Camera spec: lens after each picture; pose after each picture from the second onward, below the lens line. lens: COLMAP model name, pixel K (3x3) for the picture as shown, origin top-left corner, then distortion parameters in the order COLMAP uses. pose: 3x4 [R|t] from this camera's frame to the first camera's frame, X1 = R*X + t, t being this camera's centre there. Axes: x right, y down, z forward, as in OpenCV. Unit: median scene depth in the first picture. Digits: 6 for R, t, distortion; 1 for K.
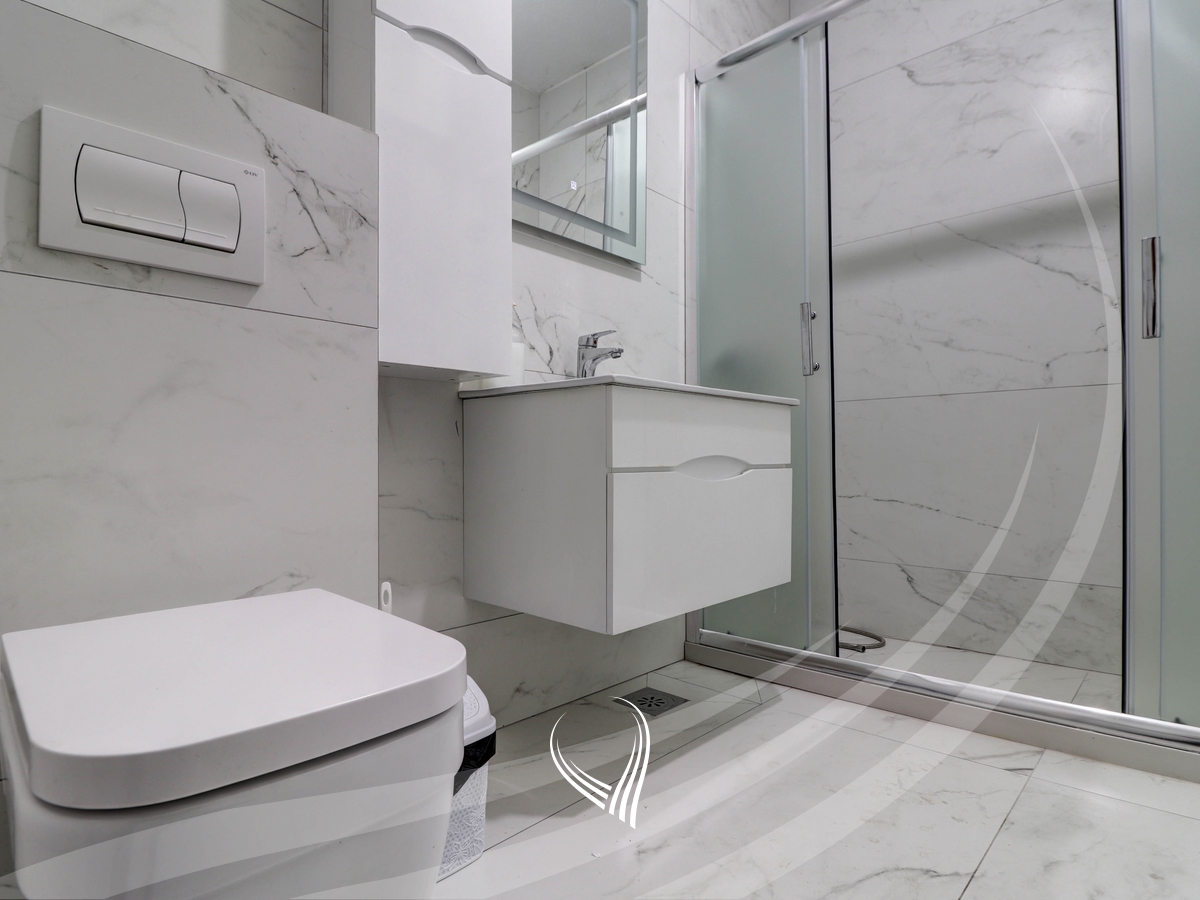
lens RADIAL K [[652.5, 0, 595.2], [0, 652.5, 450.4], [0, 0, 1]] dist [-0.014431, -0.001833]
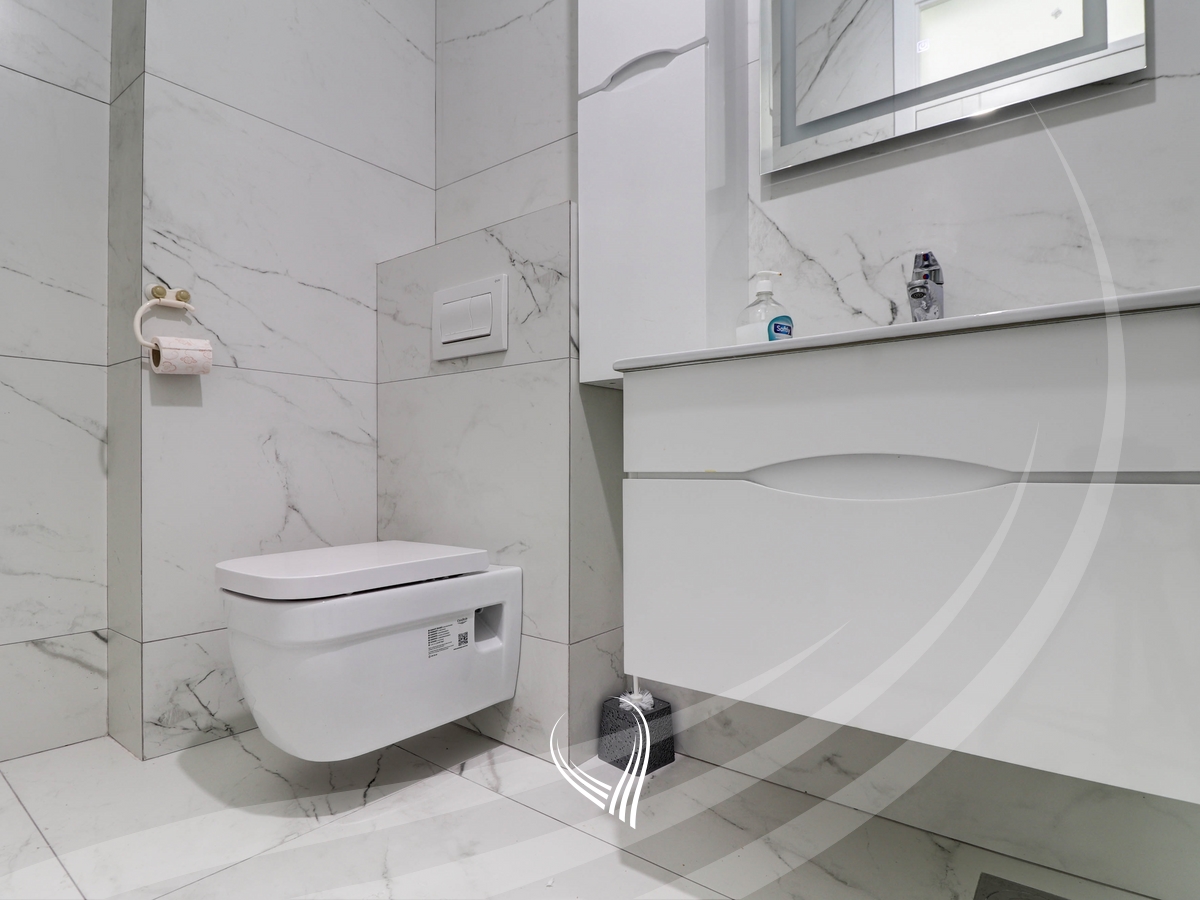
lens RADIAL K [[652.5, 0, 595.7], [0, 652.5, 462.5], [0, 0, 1]] dist [-0.014431, -0.001833]
pose [[0.084780, -0.007915, -0.996368, 0.956692], [0.012100, 0.999903, -0.006914, 0.022358], [0.996326, -0.011470, 0.084867, 1.000381]]
